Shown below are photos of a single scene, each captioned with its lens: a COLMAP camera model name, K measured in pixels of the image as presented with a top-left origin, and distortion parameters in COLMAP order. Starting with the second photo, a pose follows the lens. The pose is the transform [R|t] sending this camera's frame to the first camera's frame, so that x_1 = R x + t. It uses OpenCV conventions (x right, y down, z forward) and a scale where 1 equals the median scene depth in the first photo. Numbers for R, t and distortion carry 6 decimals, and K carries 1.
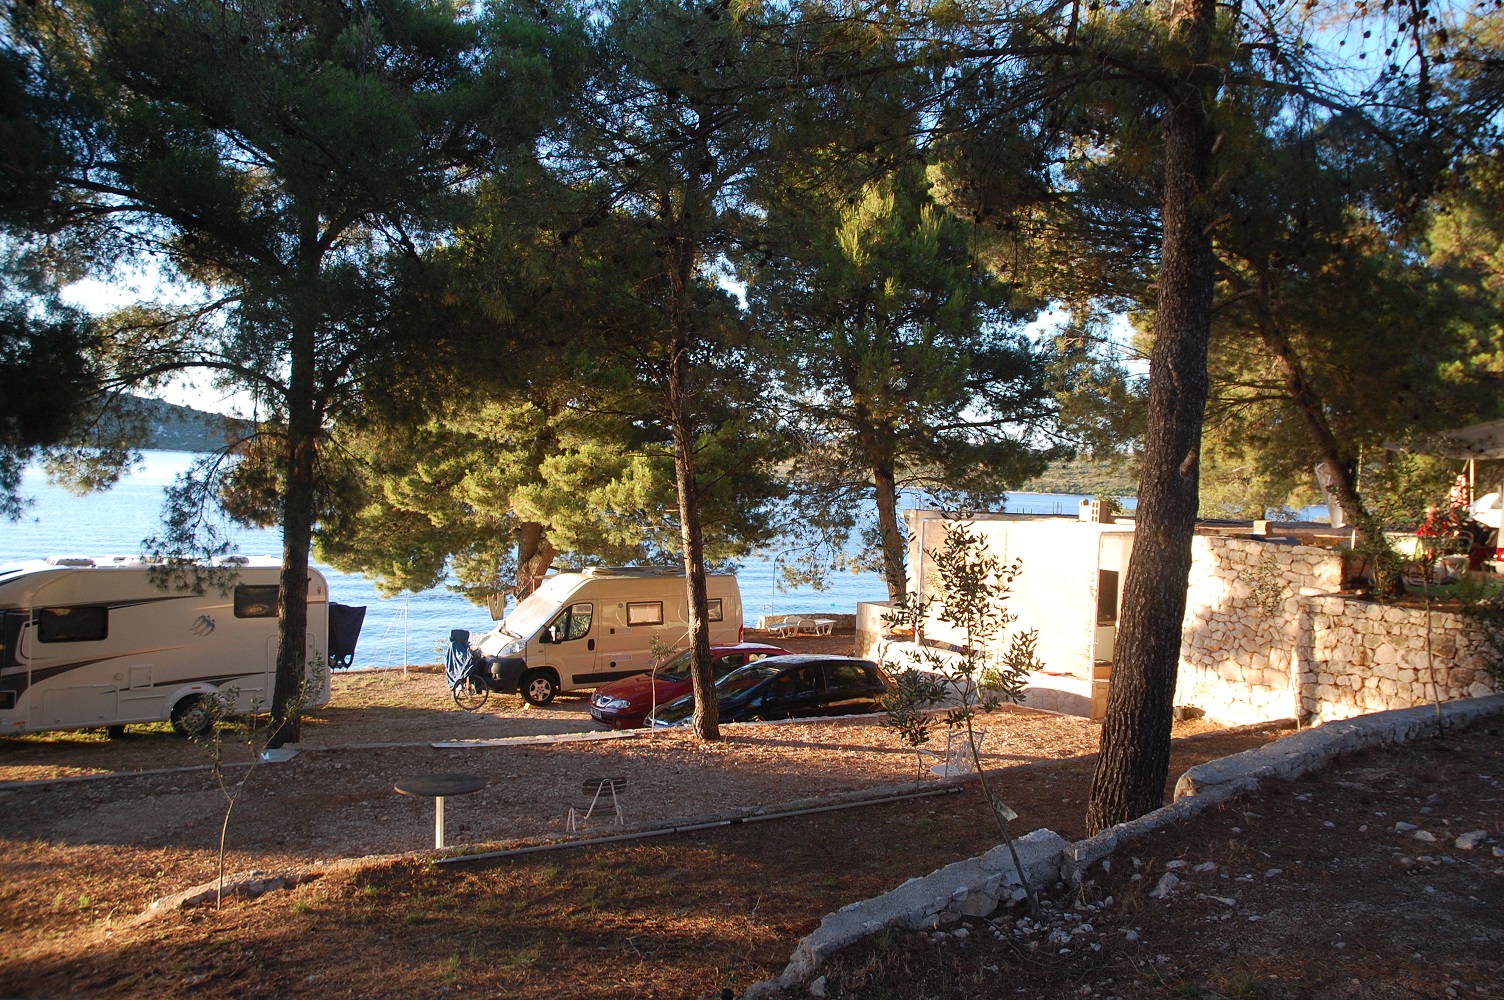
lens RADIAL K [[1154.6, 0, 798.1], [0, 1154.6, 500.0], [0, 0, 1]] dist [-0.186821, 0.163378]
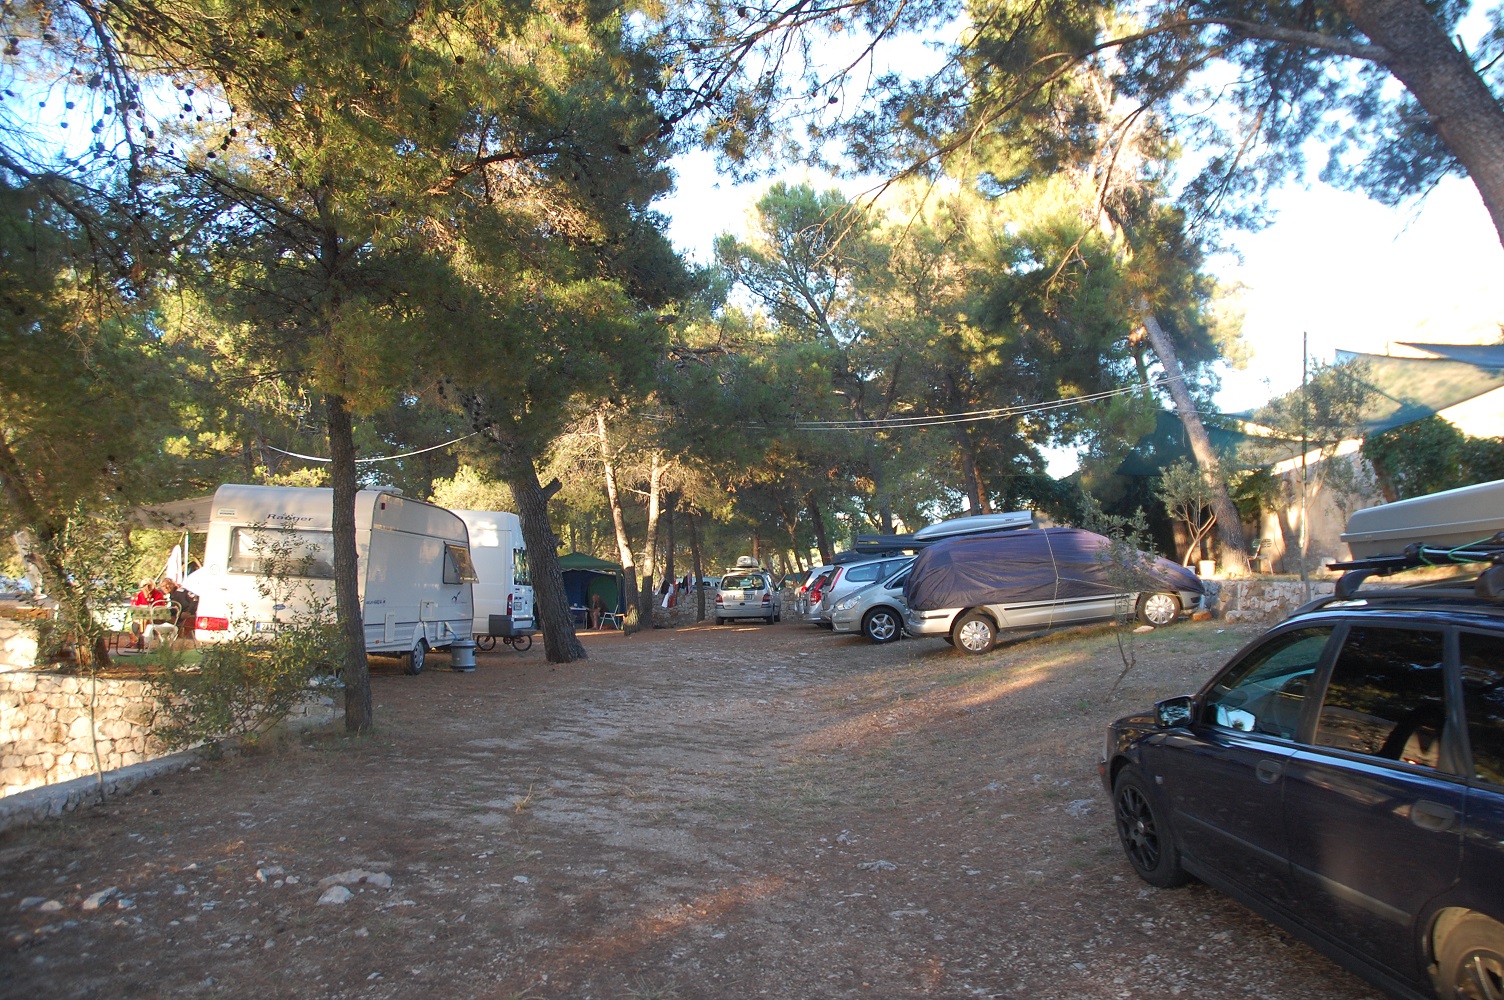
lens RADIAL K [[1154.6, 0, 798.1], [0, 1154.6, 500.0], [0, 0, 1]] dist [-0.186821, 0.163378]
pose [[0.520249, 0.056912, 0.852116, 0.022258], [-0.003030, 0.997894, -0.064799, -0.001137], [-0.854009, 0.031130, 0.519325, -0.050158]]
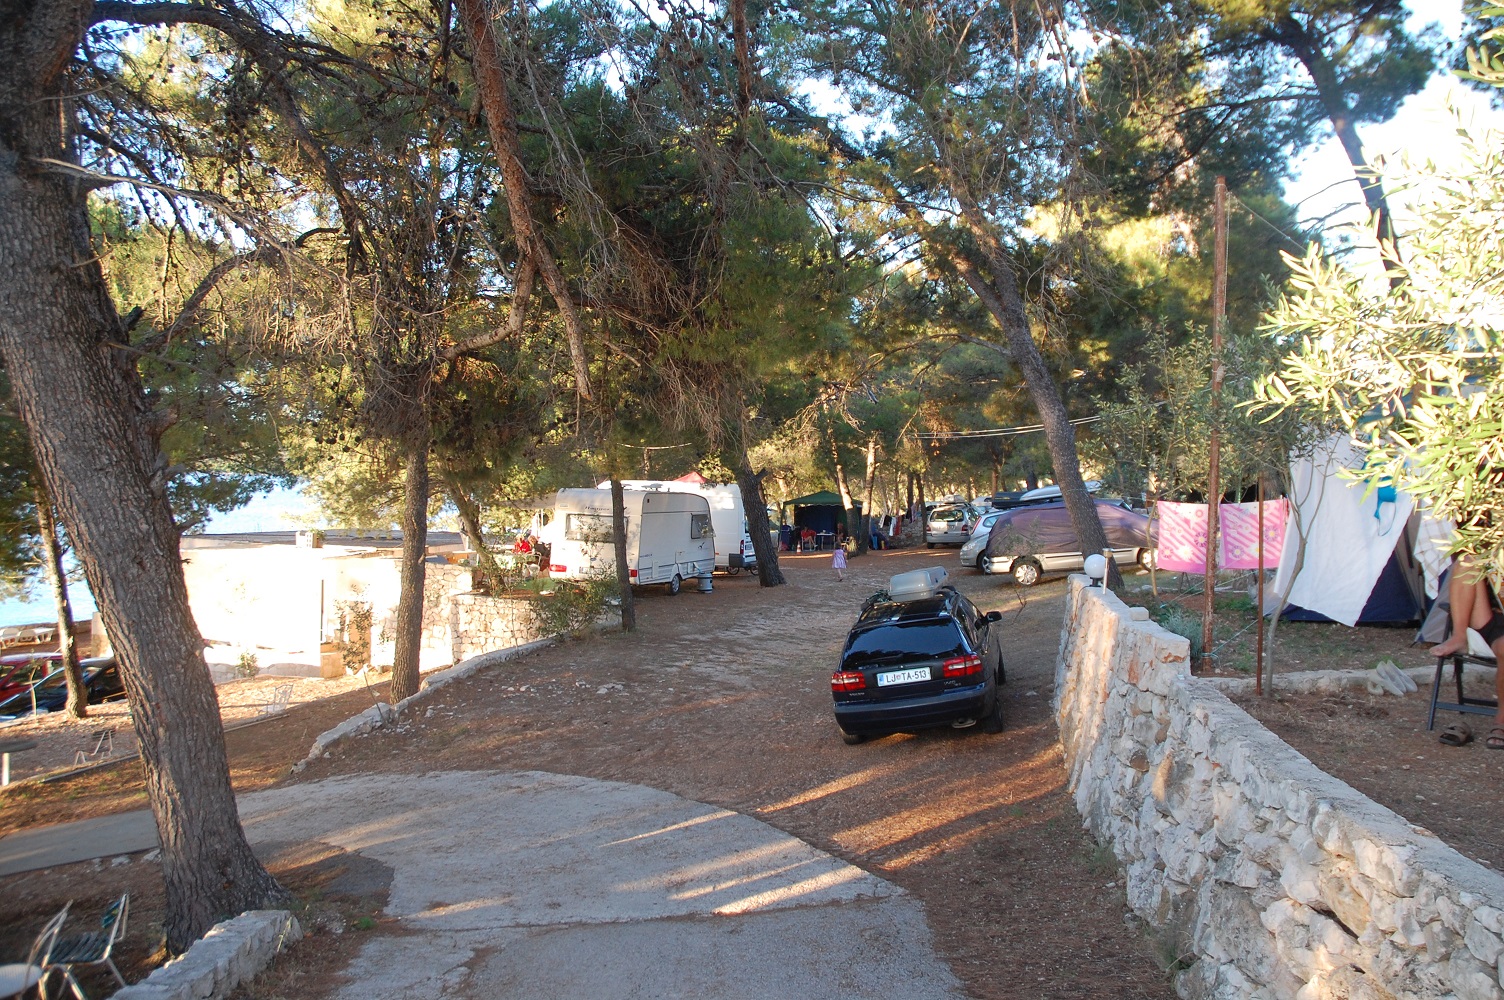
lens RADIAL K [[1173.3, 0, 798.6], [0, 1173.3, 504.3], [0, 0, 1]] dist [-0.175215, 0.176433]
pose [[0.736934, -0.023790, 0.675546, -0.397349], [0.003912, 0.999514, 0.030931, -0.118137], [-0.675953, -0.020152, 0.736669, -0.757096]]
